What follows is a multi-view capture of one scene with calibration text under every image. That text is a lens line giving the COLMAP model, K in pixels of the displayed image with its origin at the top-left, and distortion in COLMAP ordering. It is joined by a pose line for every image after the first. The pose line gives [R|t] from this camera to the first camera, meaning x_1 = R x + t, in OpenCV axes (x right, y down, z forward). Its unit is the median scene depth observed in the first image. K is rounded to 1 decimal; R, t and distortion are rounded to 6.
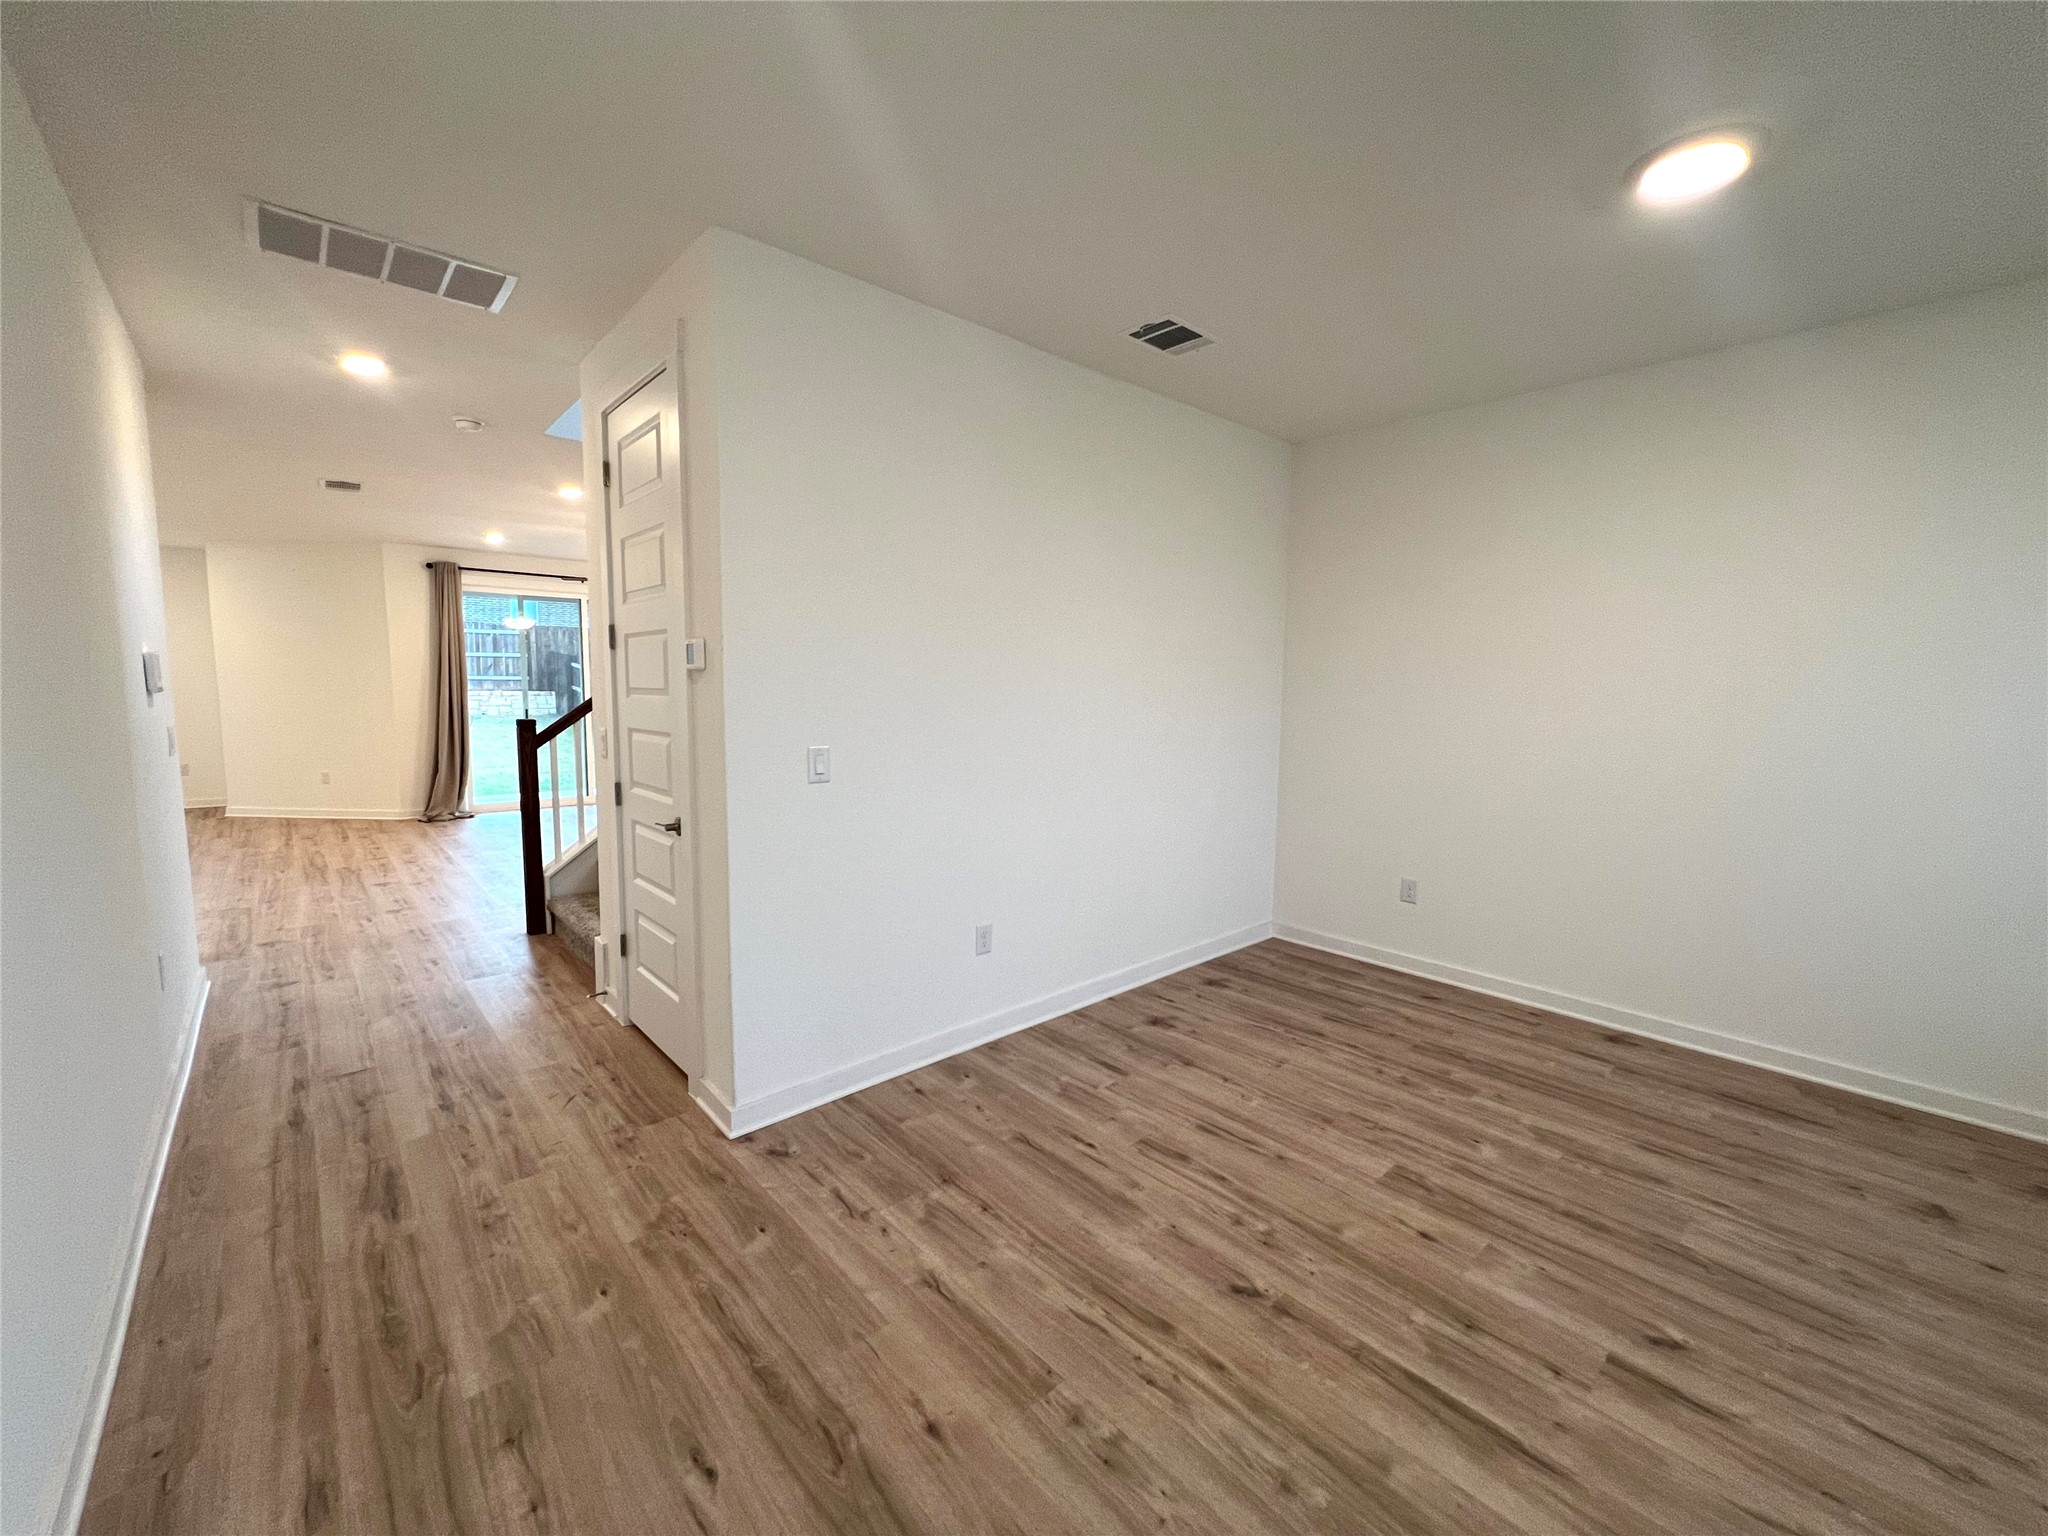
lens RADIAL K [[822.4, 0, 1024.0], [0, 822.4, 768.0], [0, 0, 1]] dist [0.001955, 0.000244]
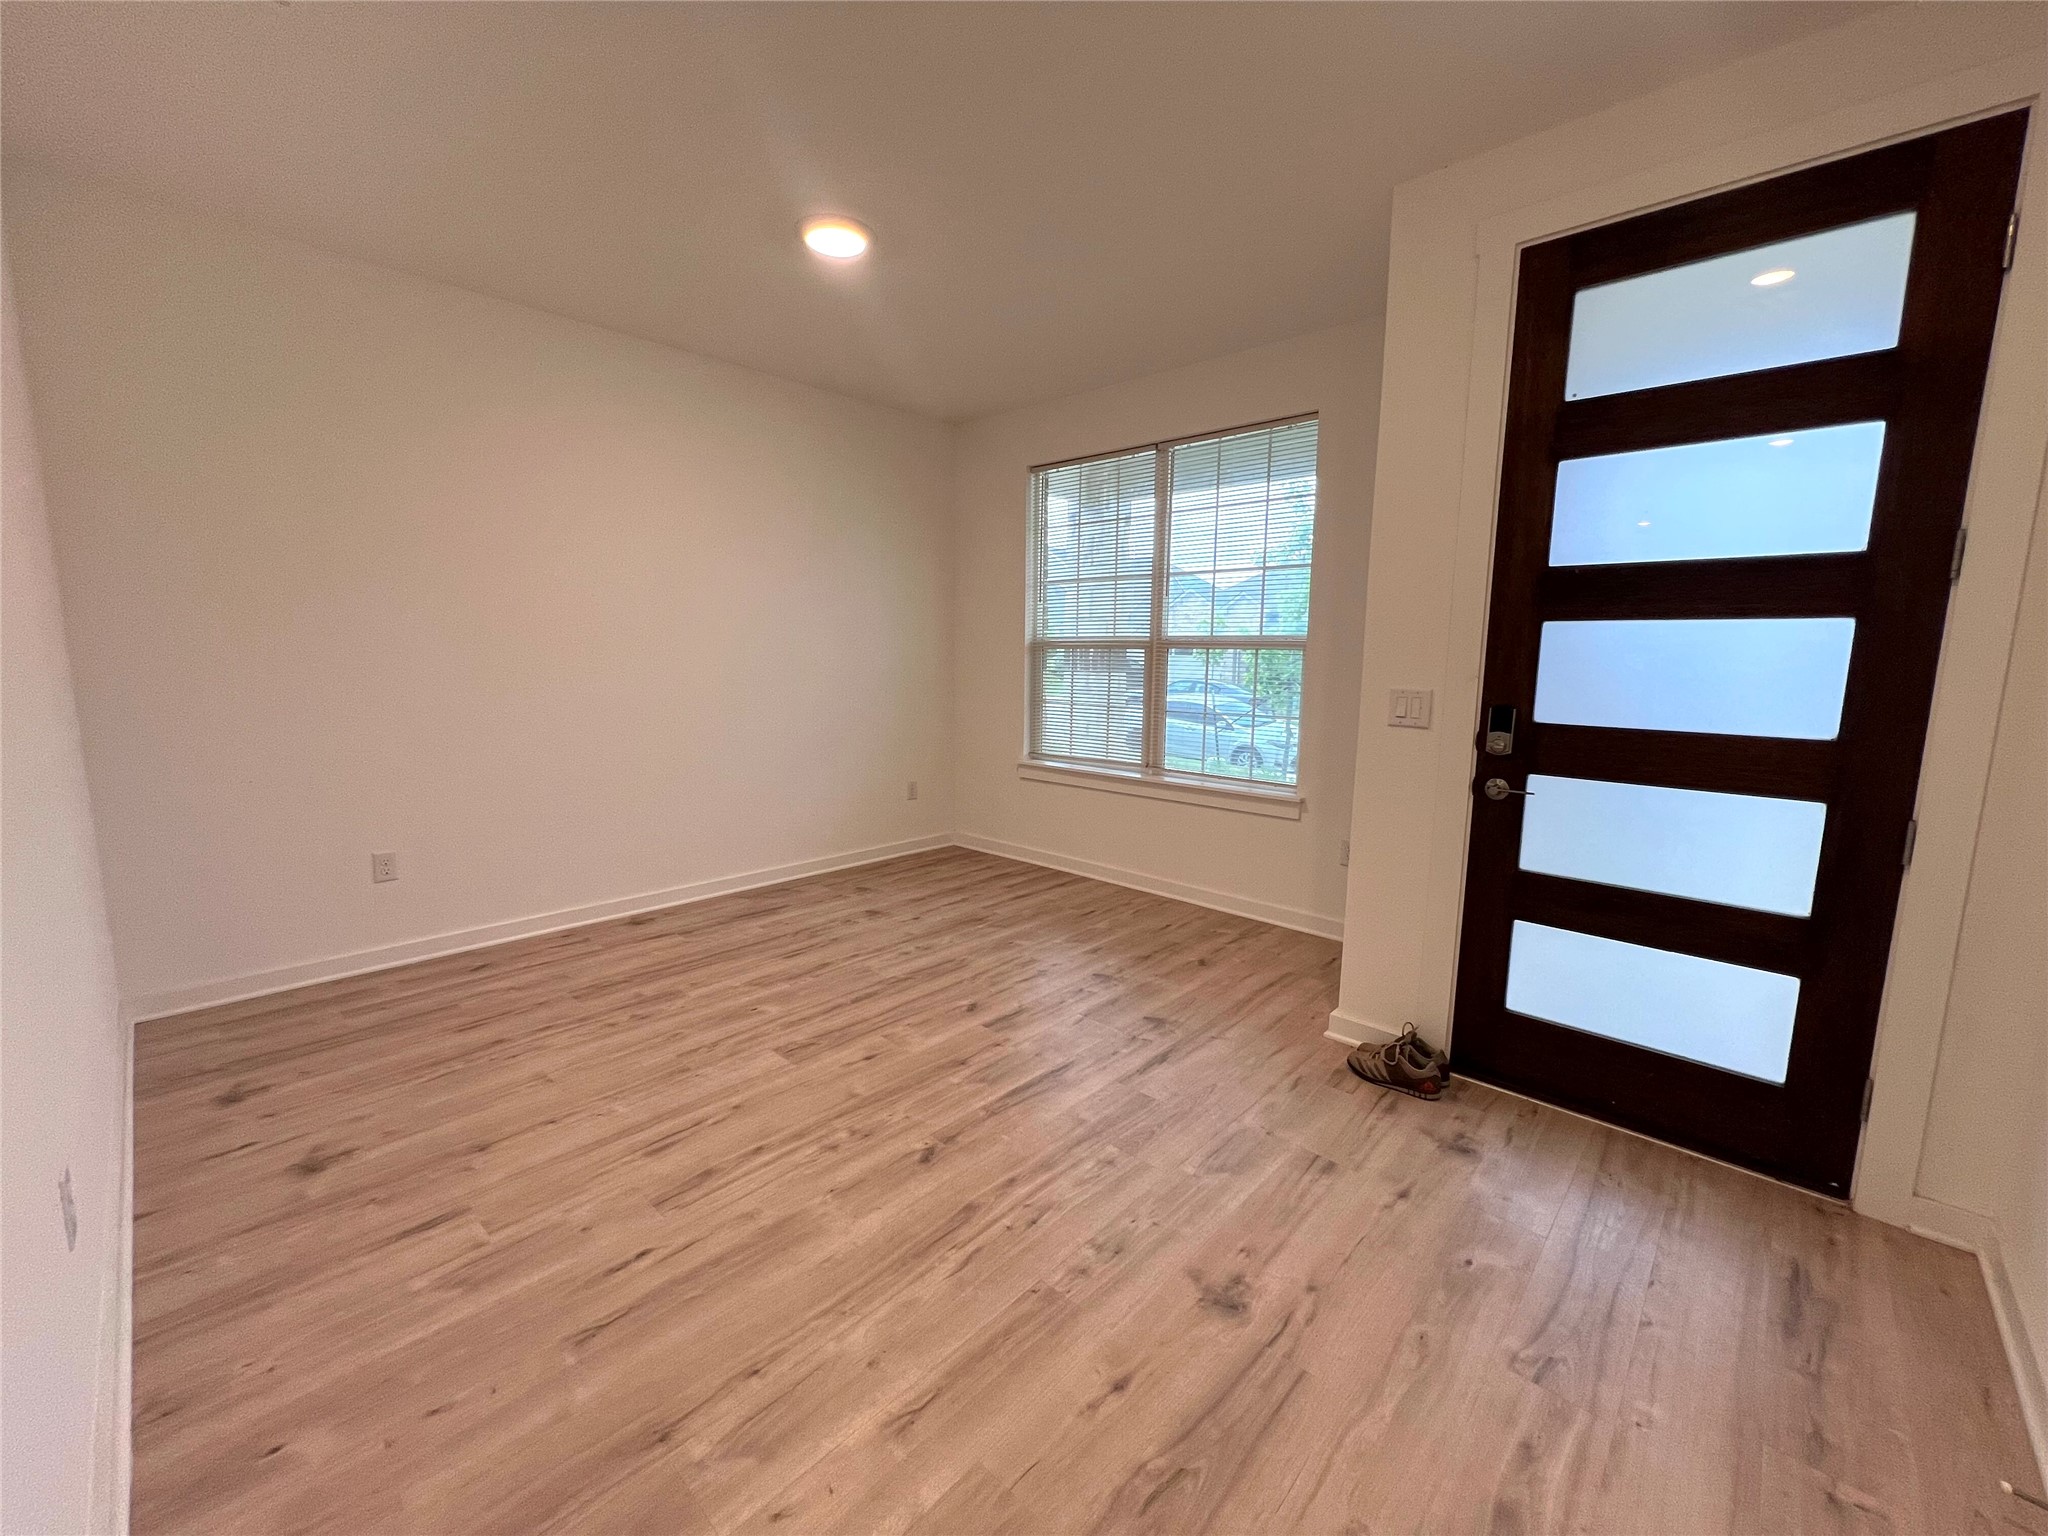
lens RADIAL K [[822.4, 0, 1024.0], [0, 822.4, 768.0], [0, 0, 1]] dist [0.001955, 0.000244]
pose [[-0.085302, -0.156475, 0.983991, -0.588890], [0.089683, 0.982376, 0.163993, -0.032954], [-0.992311, 0.102236, -0.069765, 0.709908]]
